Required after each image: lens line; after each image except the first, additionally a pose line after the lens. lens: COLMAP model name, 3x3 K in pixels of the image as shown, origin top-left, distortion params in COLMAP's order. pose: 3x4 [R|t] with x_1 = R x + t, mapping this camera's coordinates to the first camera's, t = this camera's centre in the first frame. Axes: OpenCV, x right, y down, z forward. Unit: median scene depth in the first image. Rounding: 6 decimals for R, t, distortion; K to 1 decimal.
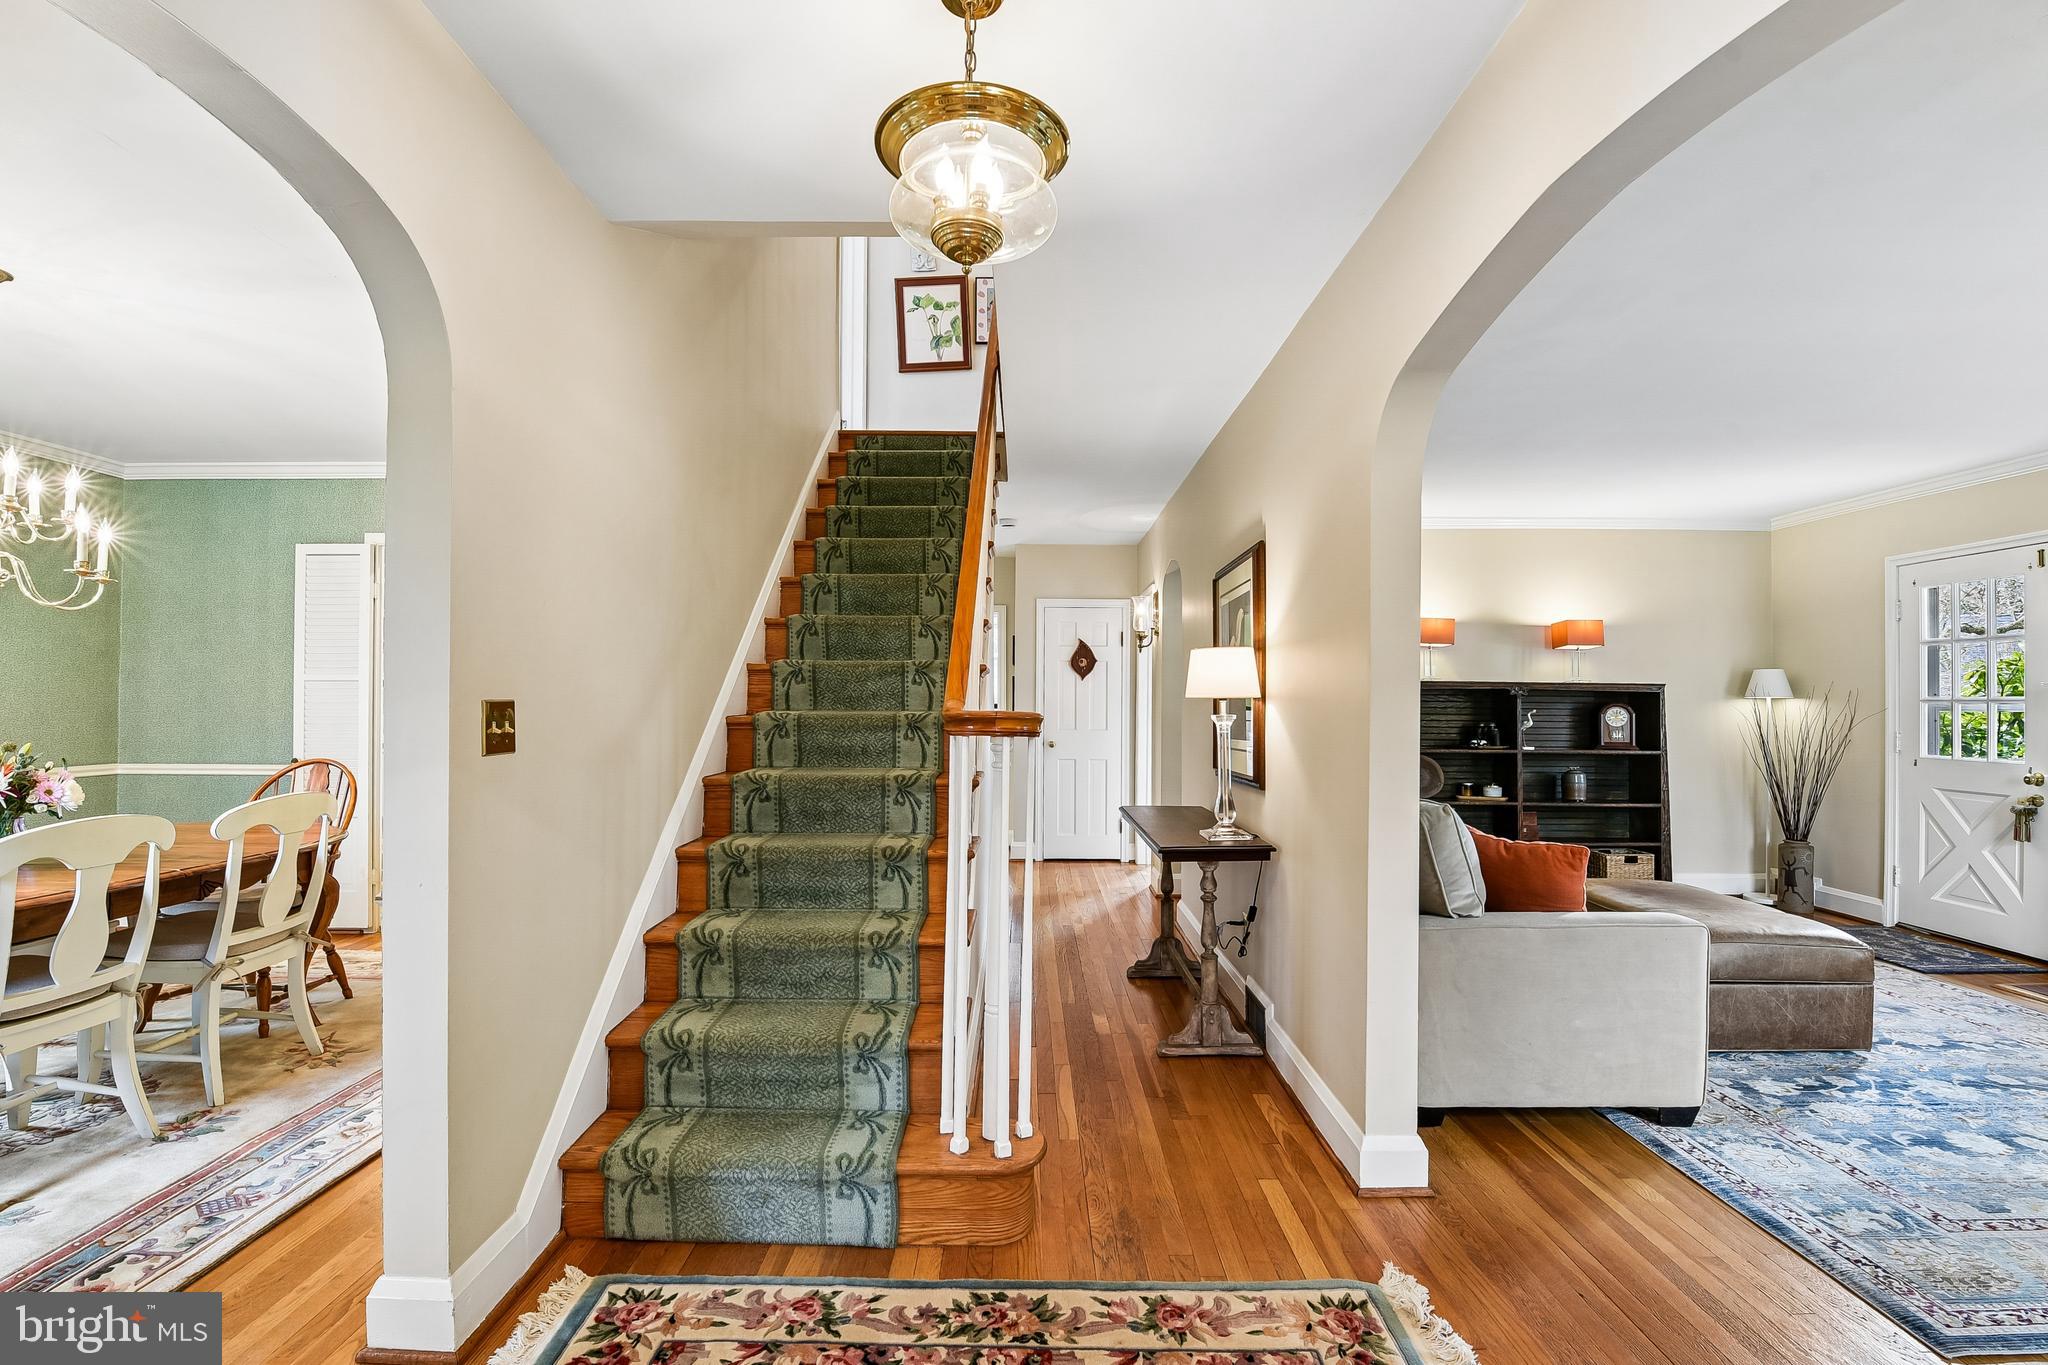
lens RADIAL K [[893.6, 0, 1026.3], [0, 893.6, 693.0], [0, 0, 1]] dist [-0.008883, -0.007032]
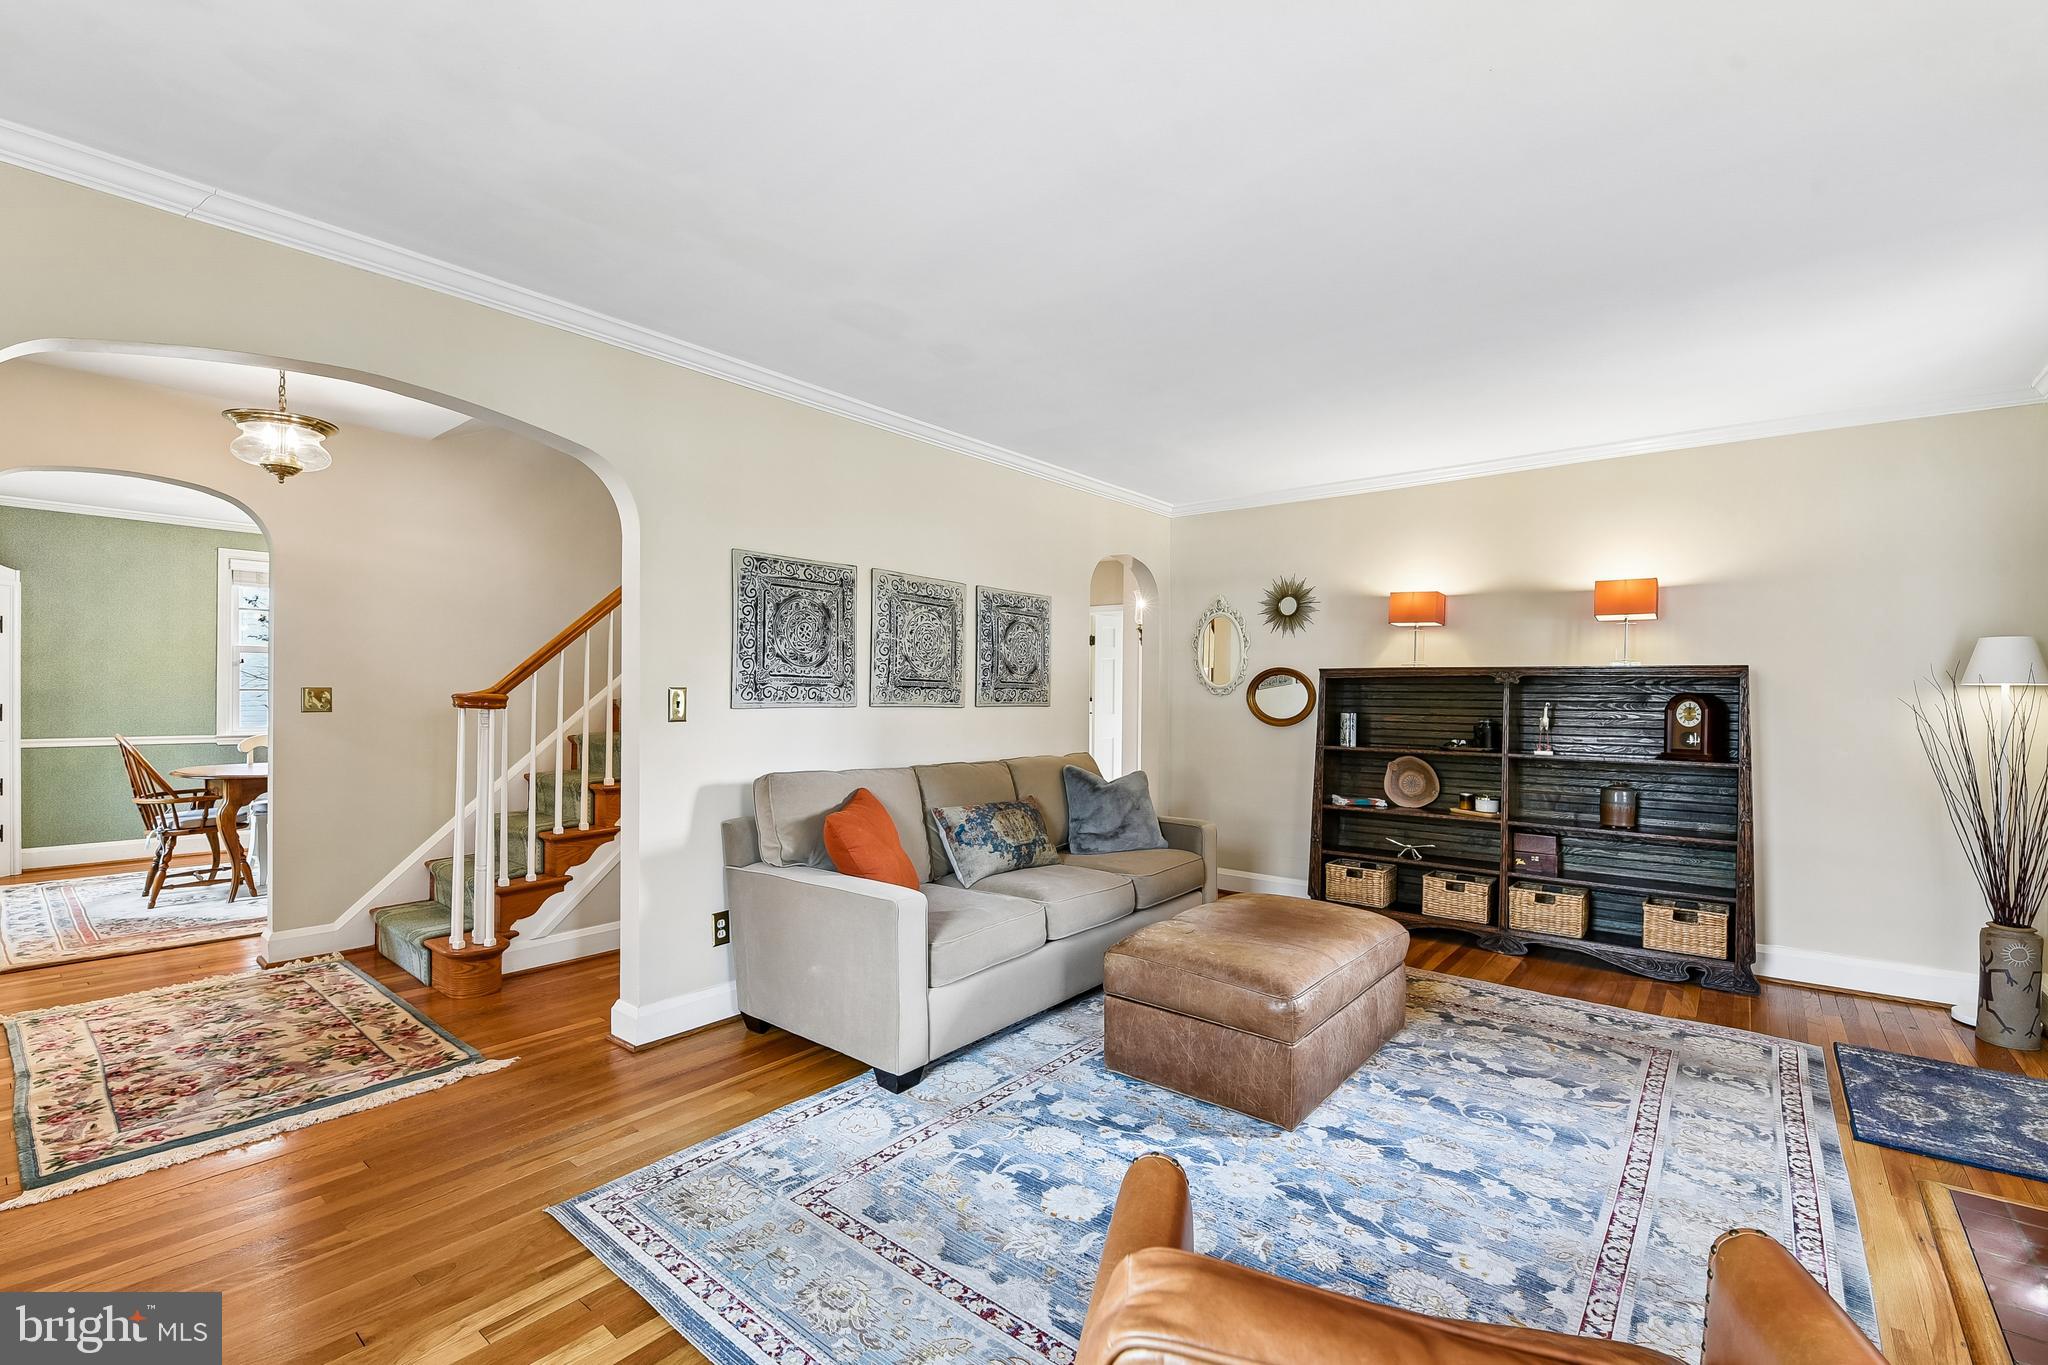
lens RADIAL K [[893.6, 0, 1039.8], [0, 893.6, 691.4], [0, 0, 1]] dist [-0.008883, -0.007032]
pose [[0.779948, -0.001924, -0.625842, 1.246249], [0.002860, 0.999996, 0.000489, 0.013338], [0.625838, -0.002171, 0.779950, 0.232315]]
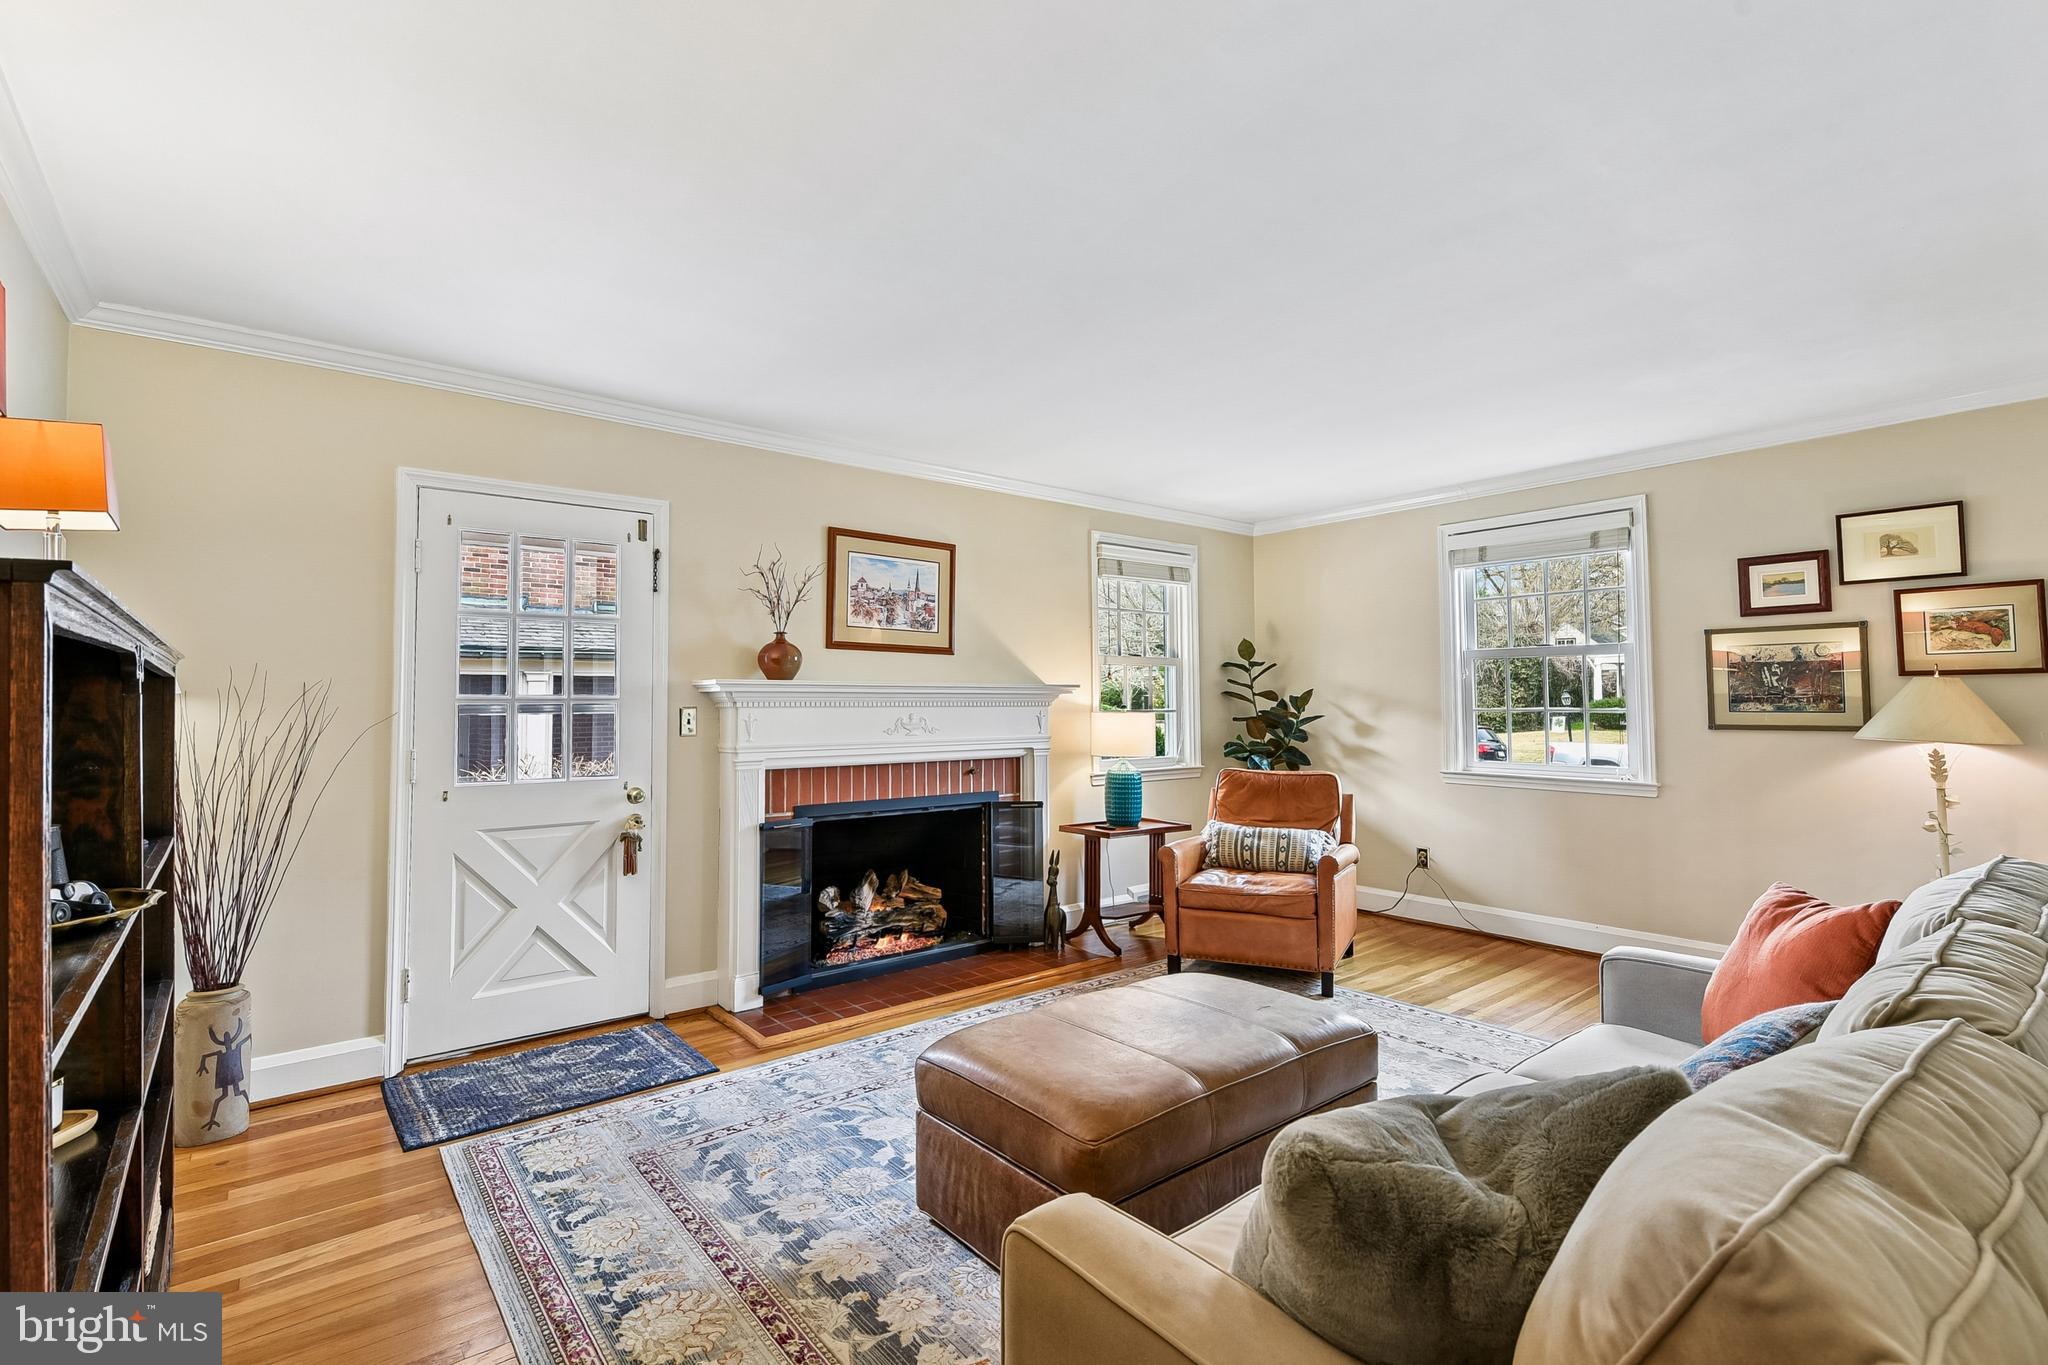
lens RADIAL K [[893.6, 0, 1040.6], [0, 893.6, 662.3], [0, 0, 1]] dist [-0.008883, -0.007032]
pose [[-0.630132, 0.031572, 0.775846, 0.346969], [-0.004487, 0.999008, -0.044297, 0.012143], [-0.776475, -0.031395, -0.629365, 1.632301]]
